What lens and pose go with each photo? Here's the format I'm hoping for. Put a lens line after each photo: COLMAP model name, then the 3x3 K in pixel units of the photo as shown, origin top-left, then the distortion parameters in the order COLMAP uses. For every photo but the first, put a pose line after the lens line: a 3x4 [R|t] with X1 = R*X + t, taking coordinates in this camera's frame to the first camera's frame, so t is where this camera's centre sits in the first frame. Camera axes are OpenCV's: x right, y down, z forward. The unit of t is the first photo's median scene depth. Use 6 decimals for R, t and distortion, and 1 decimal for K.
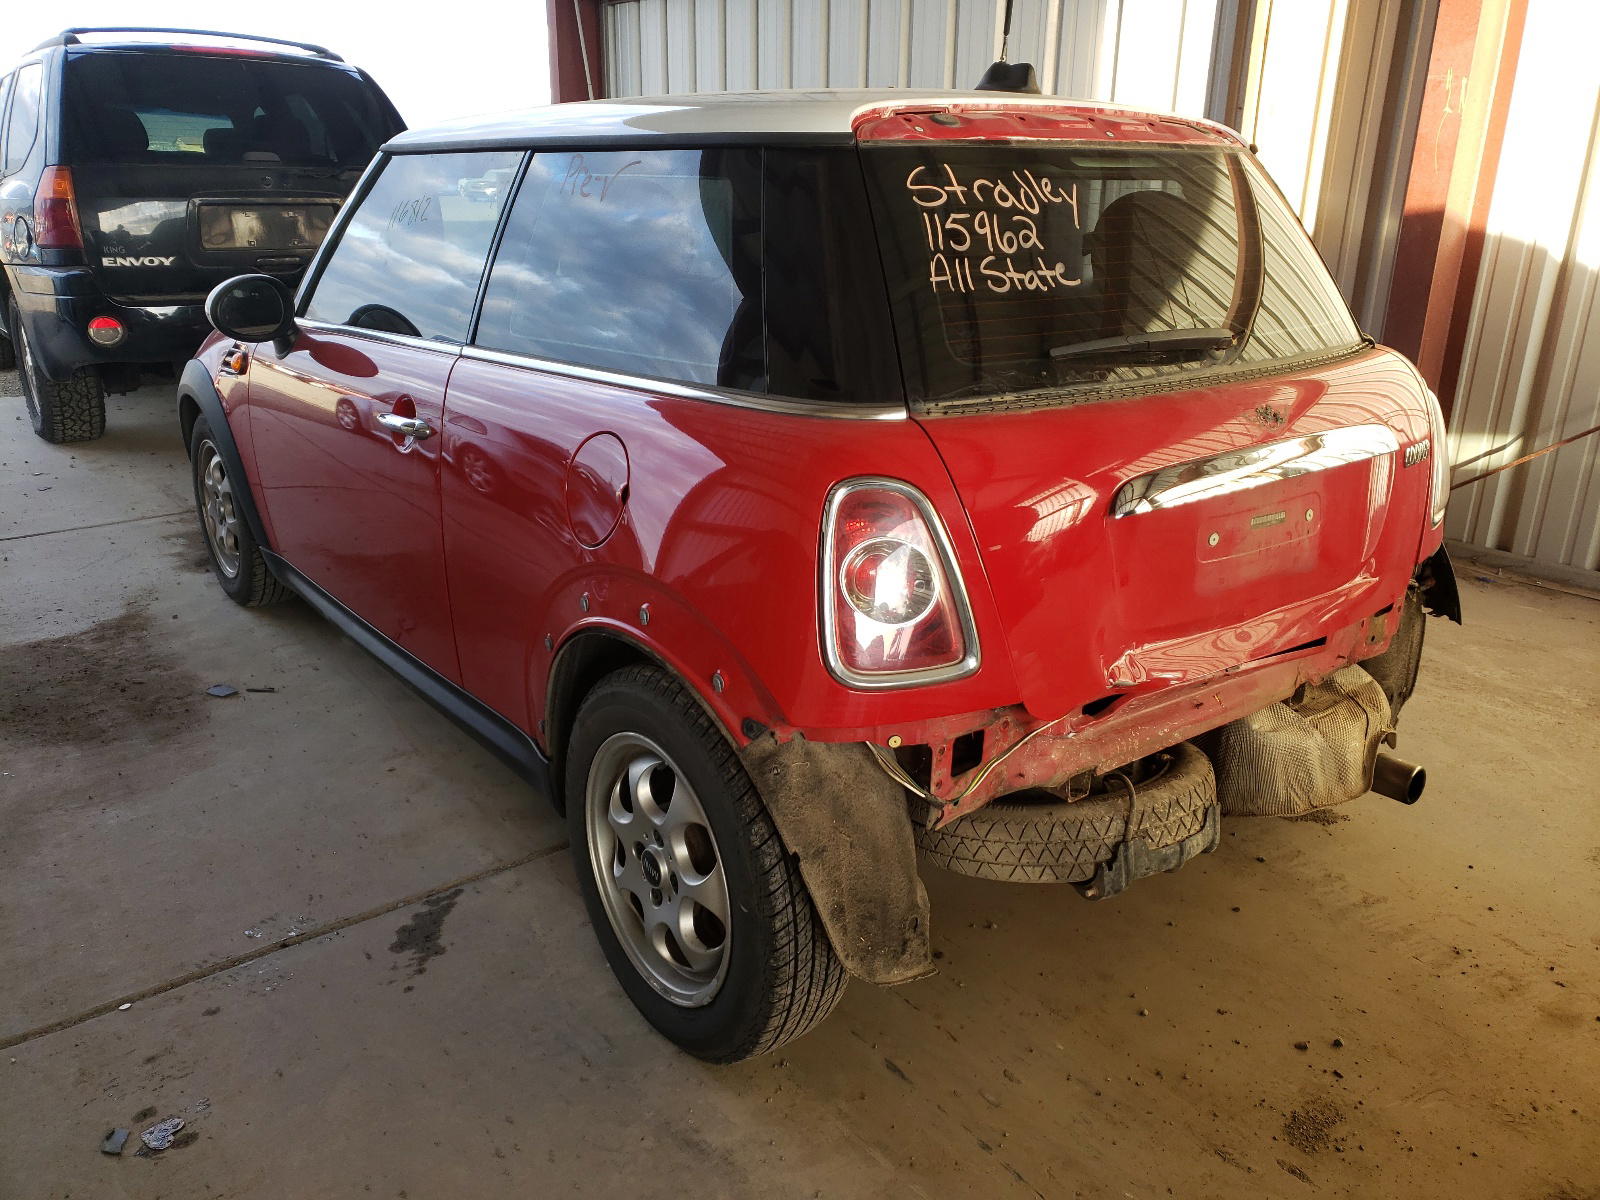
lens RADIAL K [[1221.3, 0, 784.5], [0, 1221.3, 592.8], [0, 0, 1]] dist [0.048743, -0.025983]
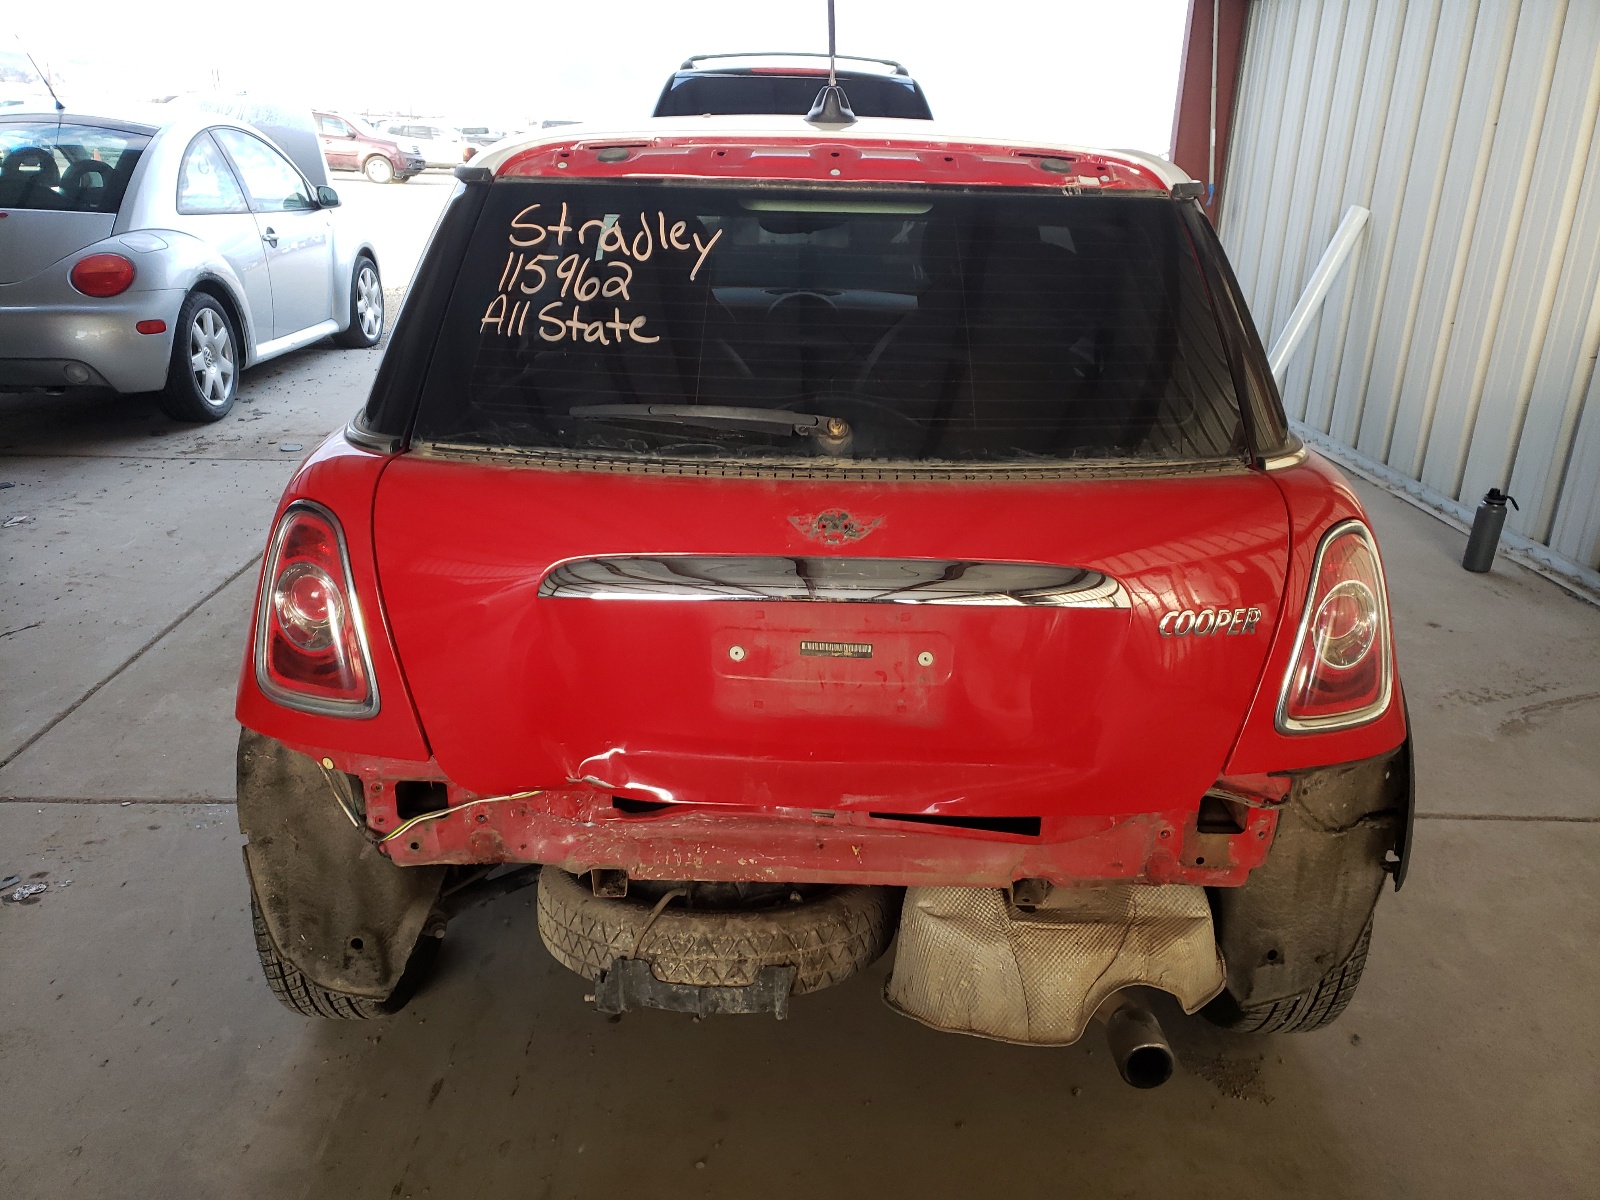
lens RADIAL K [[1221.3, 0, 790.2], [0, 1221.3, 603.6], [0, 0, 1]] dist [0.048743, -0.025983]
pose [[0.800985, 0.216291, -0.558248, 0.882503], [-0.211172, 0.974597, 0.074611, -0.154907], [0.560205, 0.058124, 0.826312, 0.330127]]
